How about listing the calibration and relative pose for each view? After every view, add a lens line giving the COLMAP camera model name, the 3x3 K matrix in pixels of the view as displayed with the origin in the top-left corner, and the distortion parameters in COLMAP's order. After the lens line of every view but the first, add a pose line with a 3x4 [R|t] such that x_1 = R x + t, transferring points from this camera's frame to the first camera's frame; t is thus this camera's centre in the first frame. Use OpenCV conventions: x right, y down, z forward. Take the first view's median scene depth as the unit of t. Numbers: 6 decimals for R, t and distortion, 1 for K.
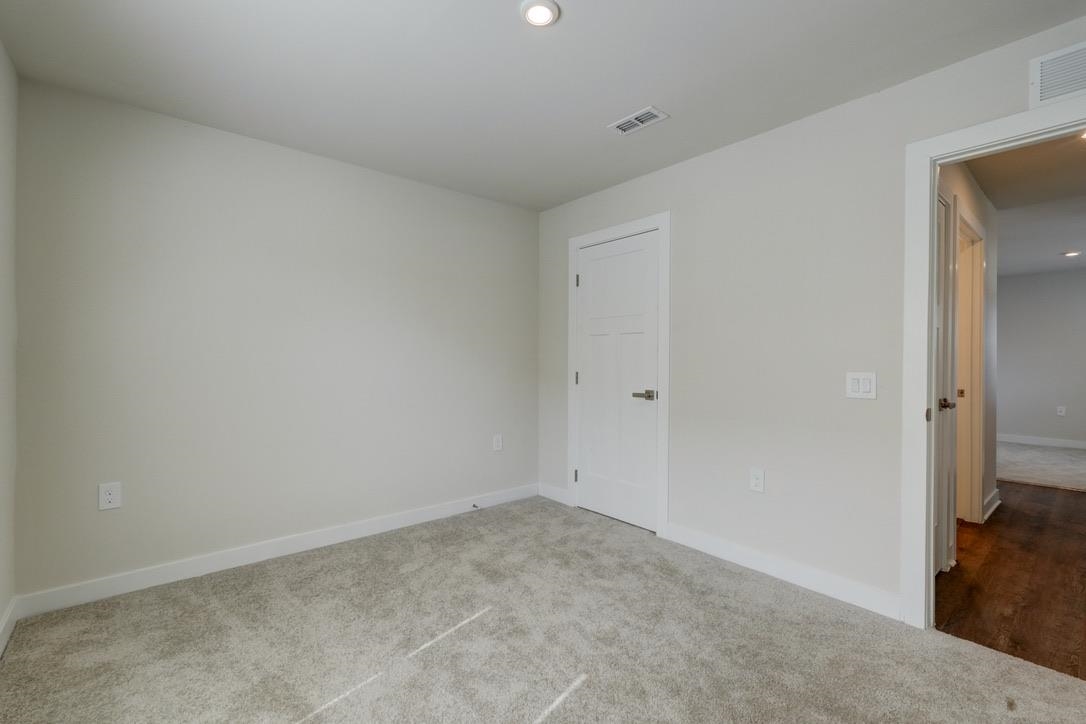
lens RADIAL K [[475.0, 0, 543.0], [0, 475.0, 362.0], [0, 0, 1]] dist [0.002039, 0.000559]
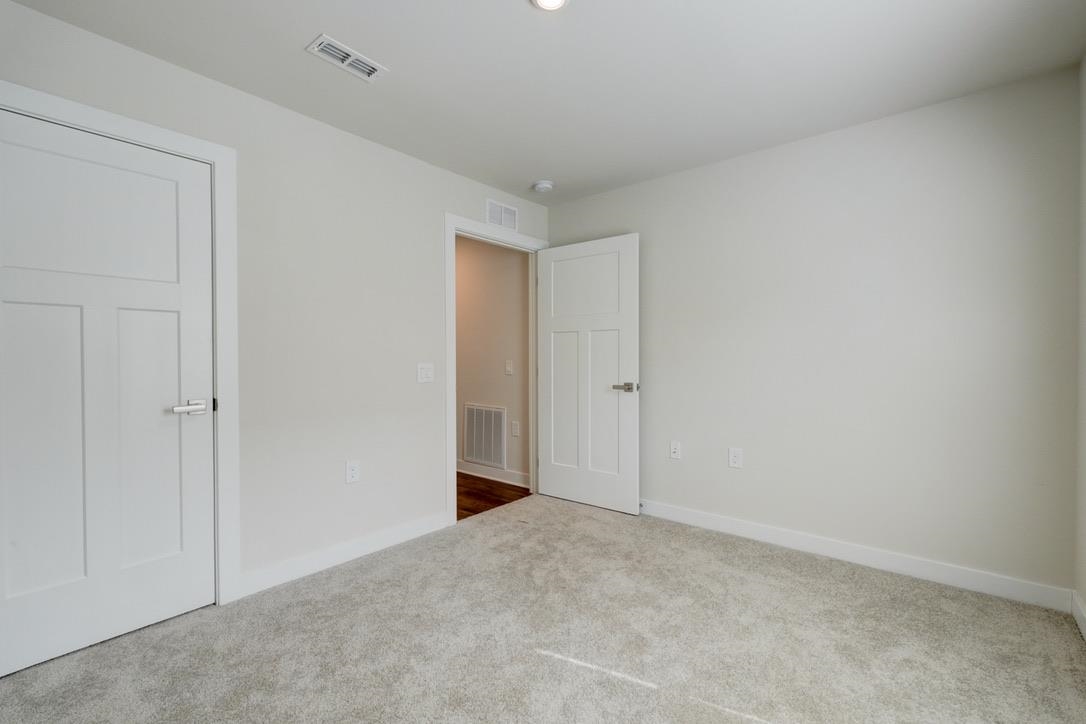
lens RADIAL K [[475.0, 0, 543.0], [0, 475.0, 362.0], [0, 0, 1]] dist [0.002039, 0.000559]
pose [[-0.182996, -0.031489, 0.982609, -0.655401], [-0.012102, 0.999483, 0.029776, -0.027373], [-0.983039, -0.006442, -0.183283, 0.815449]]
